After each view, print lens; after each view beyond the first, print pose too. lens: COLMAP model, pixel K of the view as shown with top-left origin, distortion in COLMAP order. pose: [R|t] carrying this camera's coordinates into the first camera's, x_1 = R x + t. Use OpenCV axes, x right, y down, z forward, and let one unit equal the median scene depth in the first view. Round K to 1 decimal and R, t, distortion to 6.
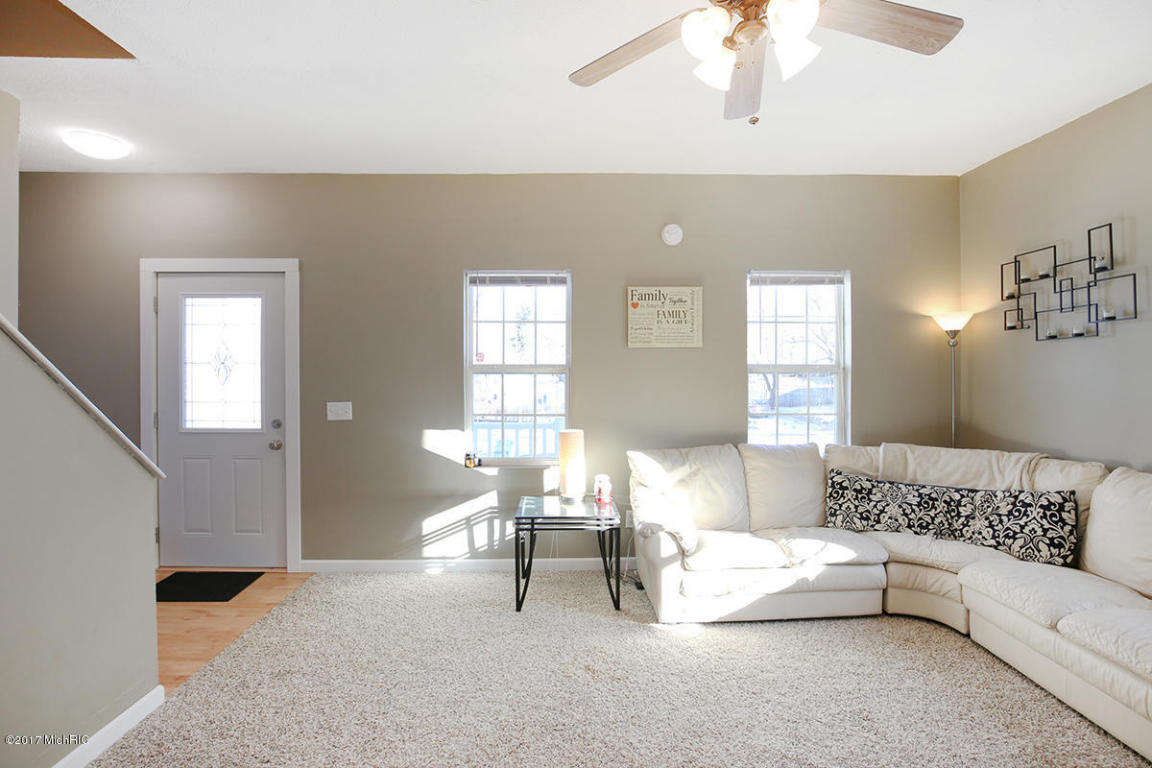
lens RADIAL K [[540.4, 0, 572.2], [0, 540.4, 371.2], [0, 0, 1]] dist [-0.003854, 0.000000]
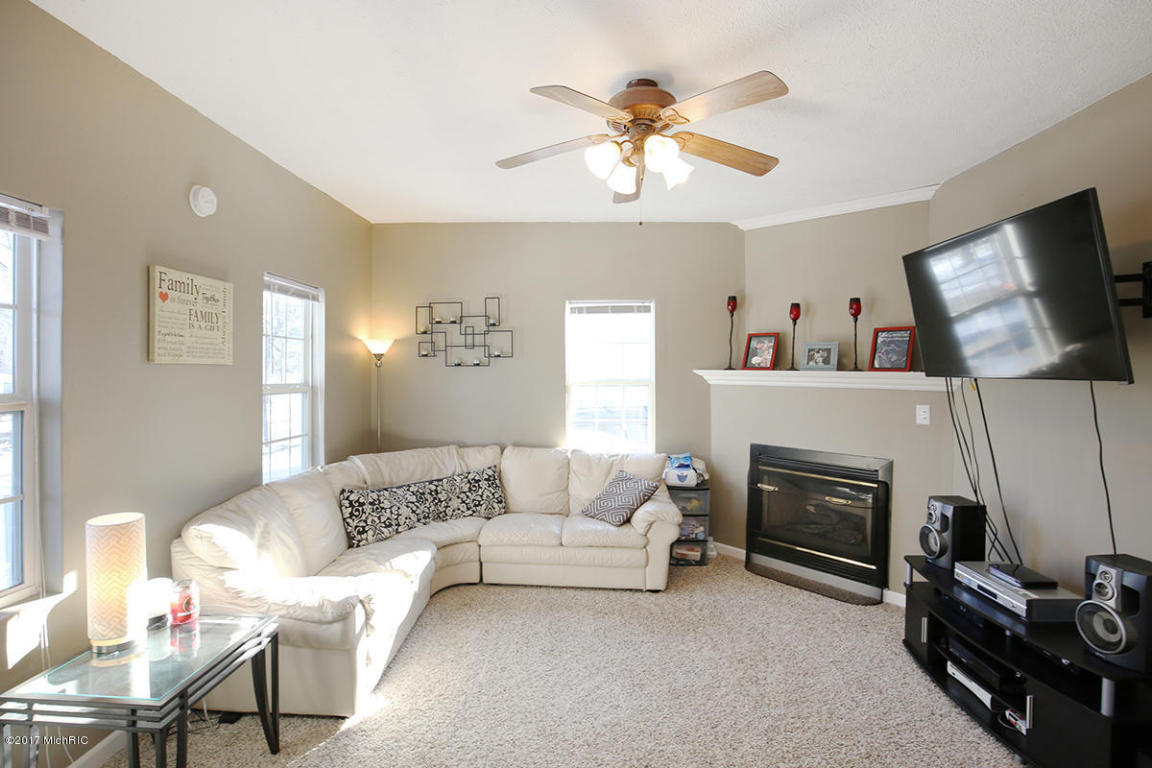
lens RADIAL K [[558.8, 0, 556.8], [0, 558.8, 377.7], [0, 0, 1]] dist [-0.002973, 0.000904]
pose [[0.099823, -0.009262, 0.994962, -0.533178], [-0.003895, 0.999945, 0.009699, -0.039513], [-0.994998, -0.004844, 0.099781, 0.528509]]
